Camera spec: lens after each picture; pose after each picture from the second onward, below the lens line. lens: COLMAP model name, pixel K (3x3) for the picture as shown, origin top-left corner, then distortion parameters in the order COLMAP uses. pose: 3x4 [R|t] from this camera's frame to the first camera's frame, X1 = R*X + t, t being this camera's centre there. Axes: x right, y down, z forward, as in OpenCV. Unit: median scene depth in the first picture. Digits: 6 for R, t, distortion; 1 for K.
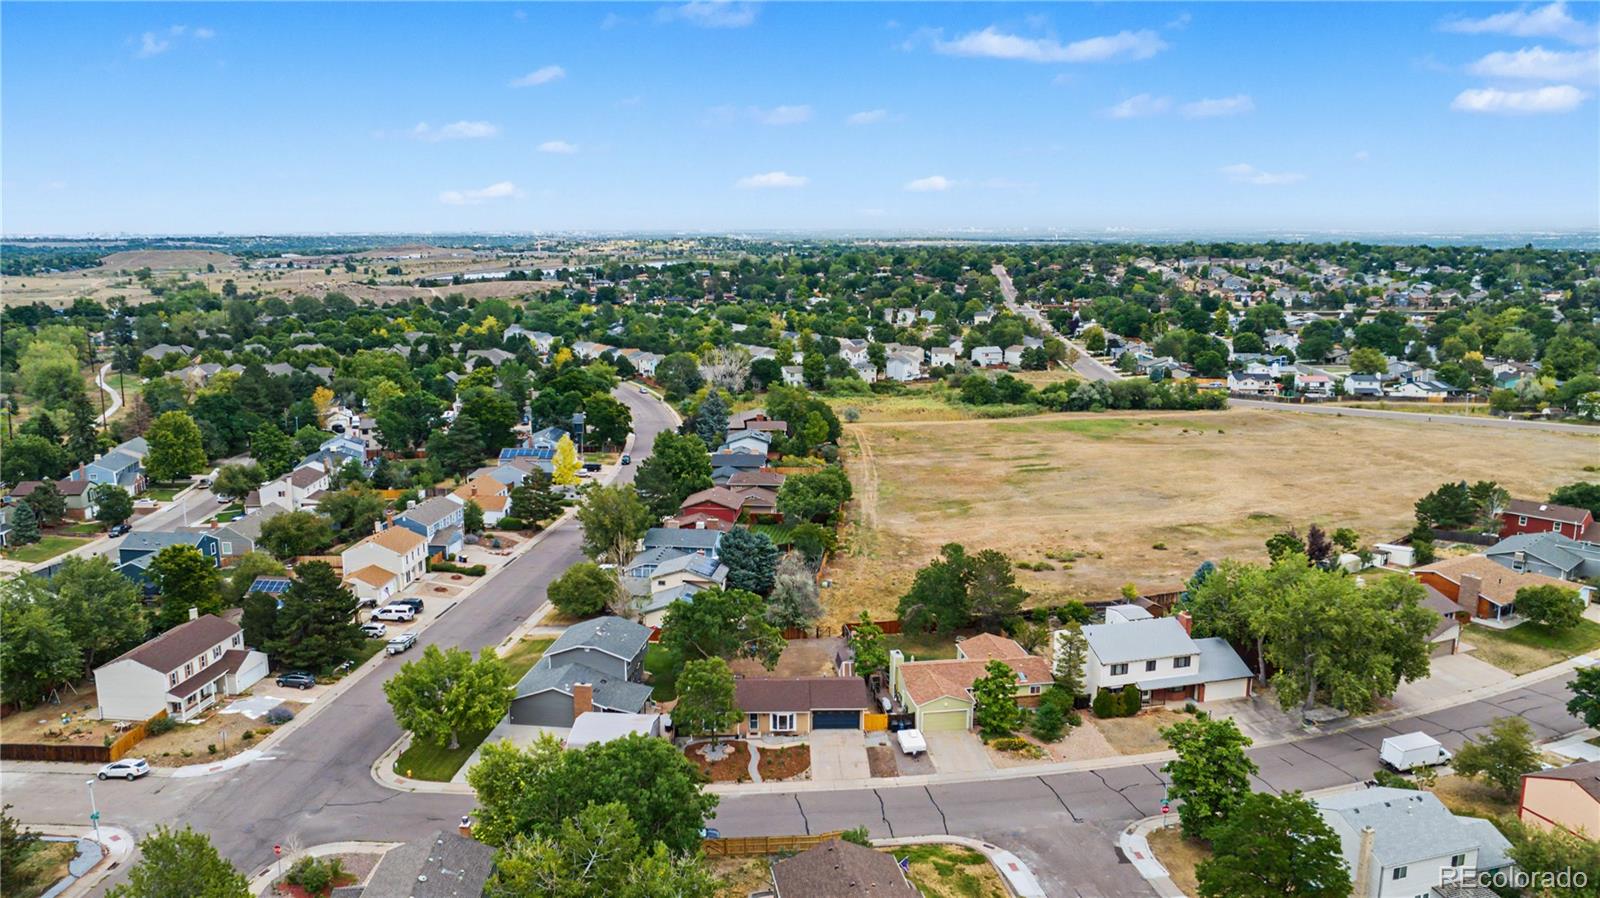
lens RADIAL K [[1128.8, 0, 808.2], [0, 1128.8, 454.1], [0, 0, 1]] dist [-0.026471, 0.014678]
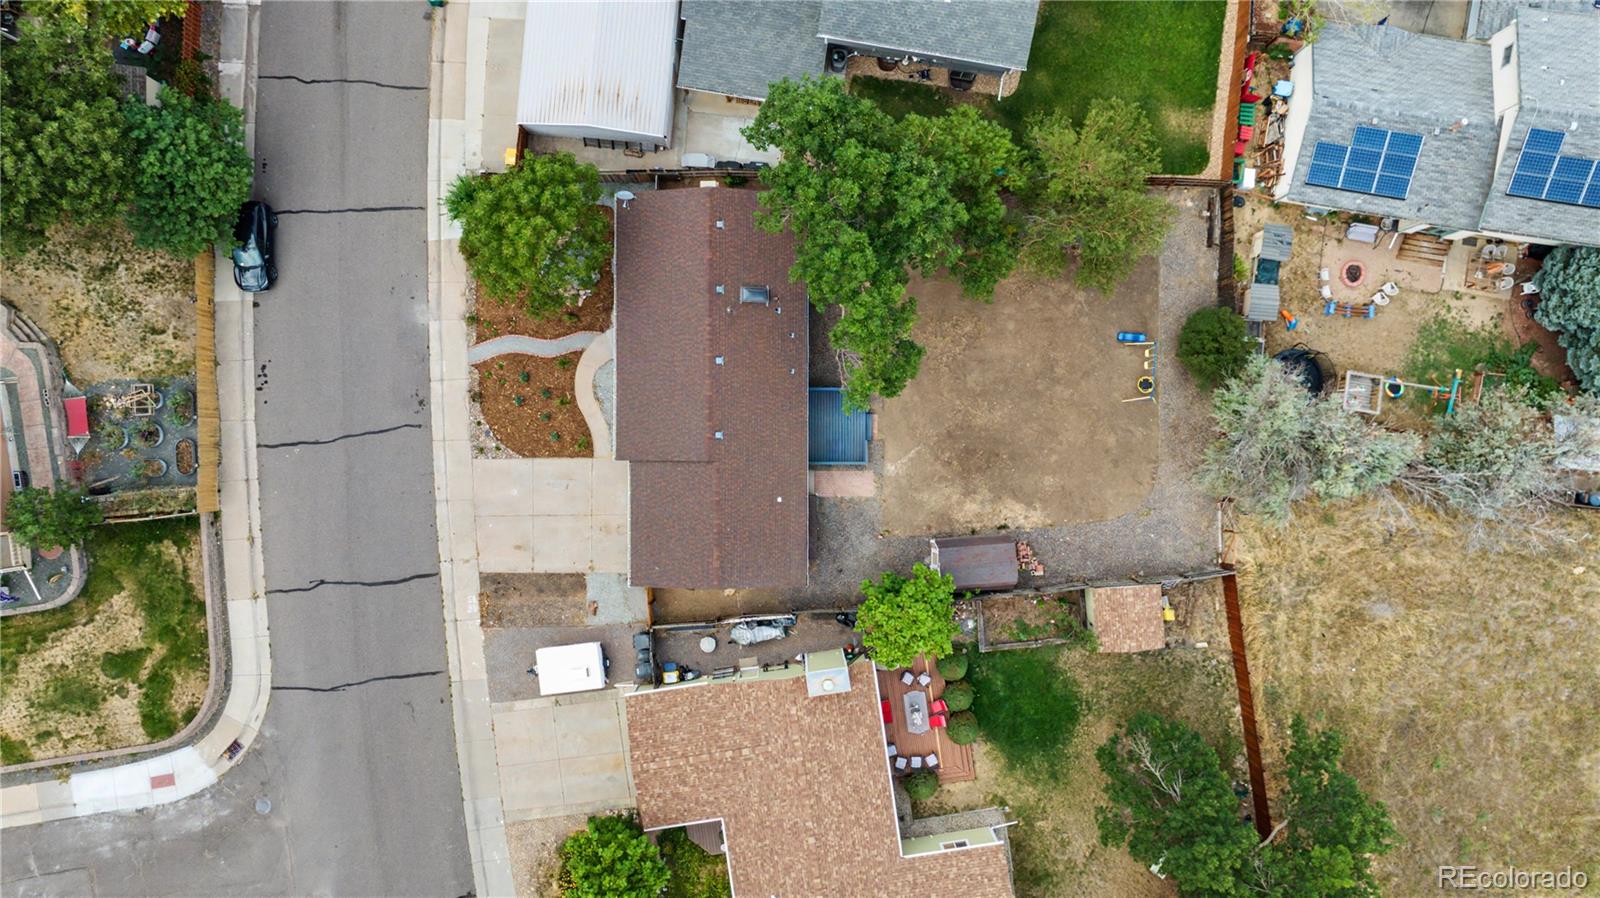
lens RADIAL K [[1128.8, 0, 801.3], [0, 1128.8, 451.7], [0, 0, 1]] dist [-0.026471, 0.014678]
pose [[-0.032538, 0.999397, -0.012104, 0.001417], [-0.199069, 0.005387, 0.979971, -0.224592], [0.979445, 0.034296, 0.198774, 0.933163]]
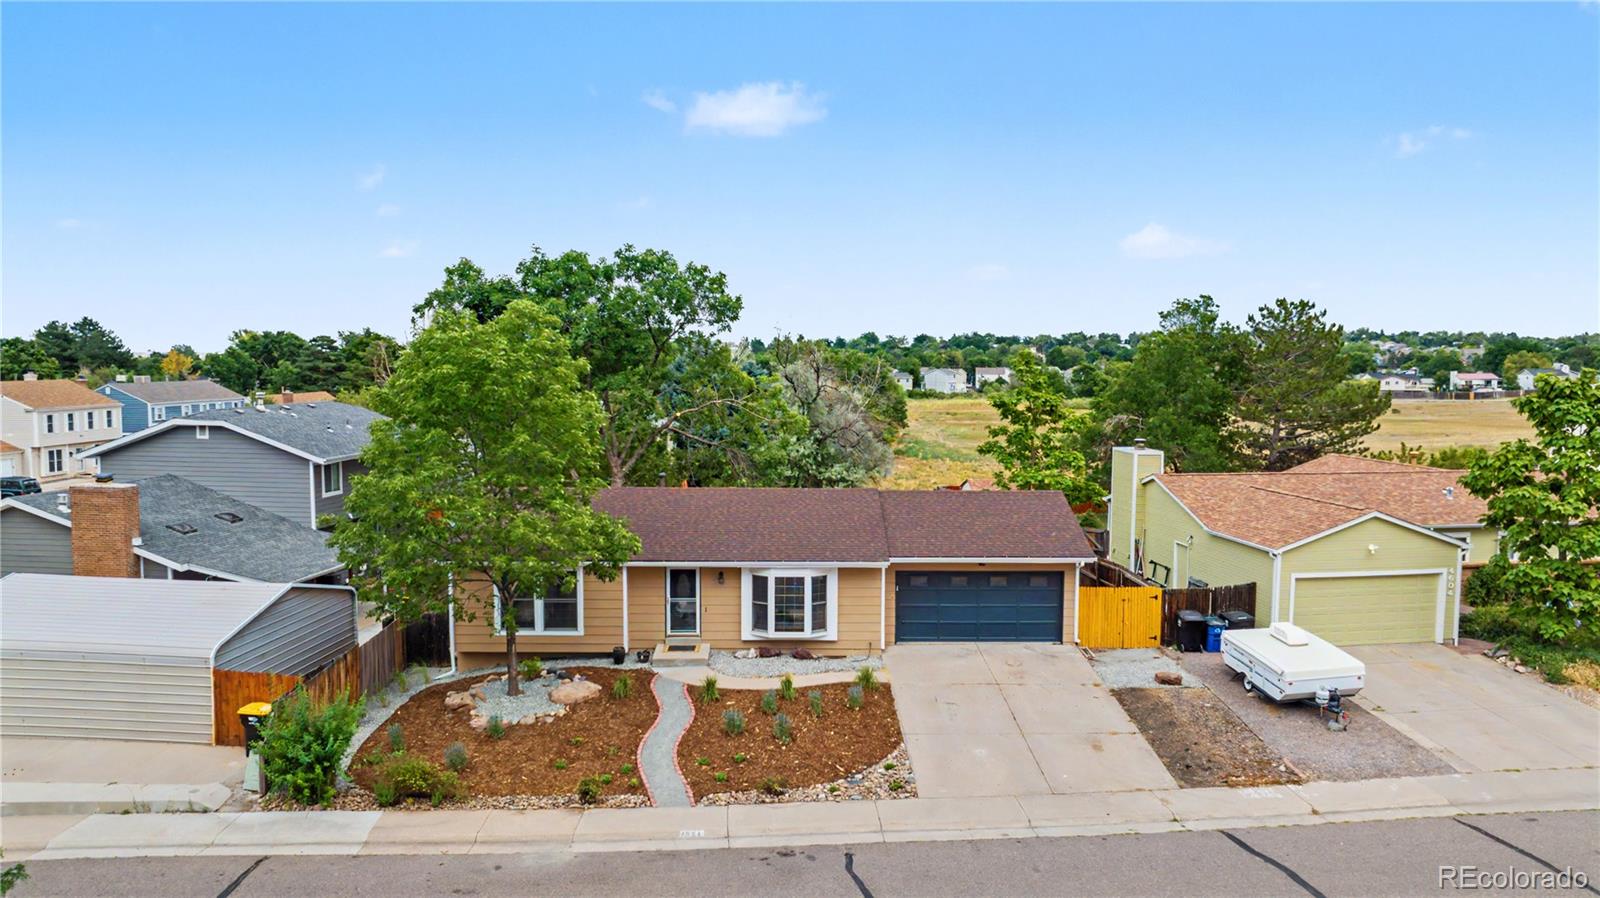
lens RADIAL K [[1128.8, 0, 805.0], [0, 1128.8, 450.5], [0, 0, 1]] dist [-0.026471, 0.014678]
pose [[0.999895, -0.000279, -0.014460, -0.013918], [-0.001354, 0.993622, -0.112755, 0.220708], [0.014400, 0.112763, 0.993518, 0.691179]]
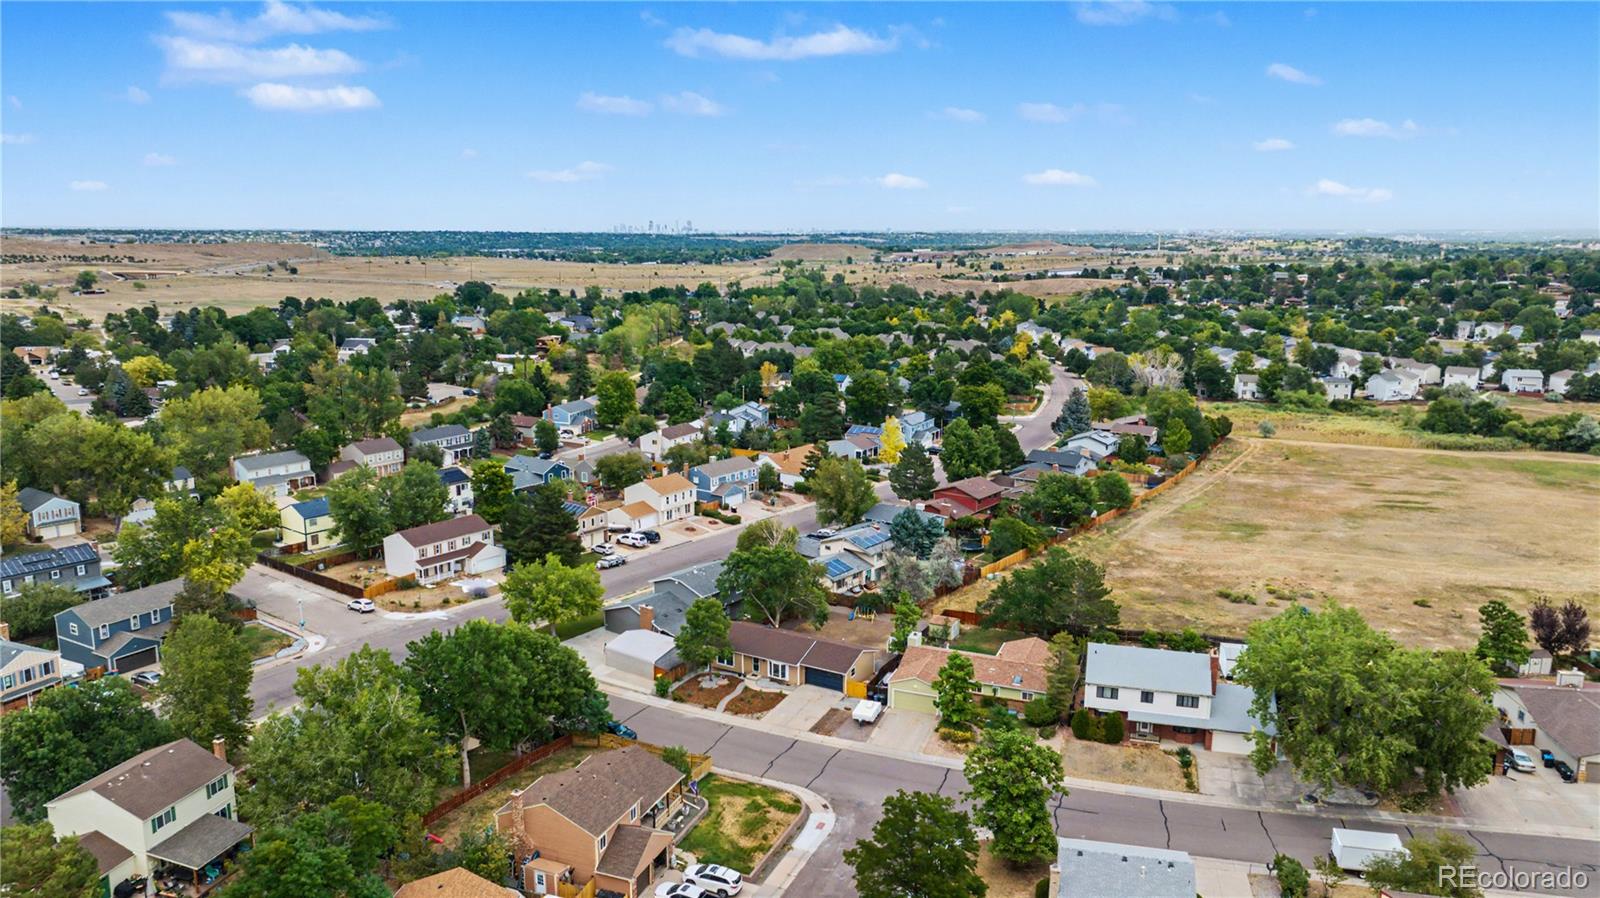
lens RADIAL K [[1128.8, 0, 803.4], [0, 1128.8, 448.5], [0, 0, 1]] dist [-0.026471, 0.014678]
pose [[0.850195, 0.101744, -0.516543, 0.526622], [-0.103462, 0.994305, 0.025557, -0.010396], [0.516202, 0.031714, 0.855880, 0.052212]]
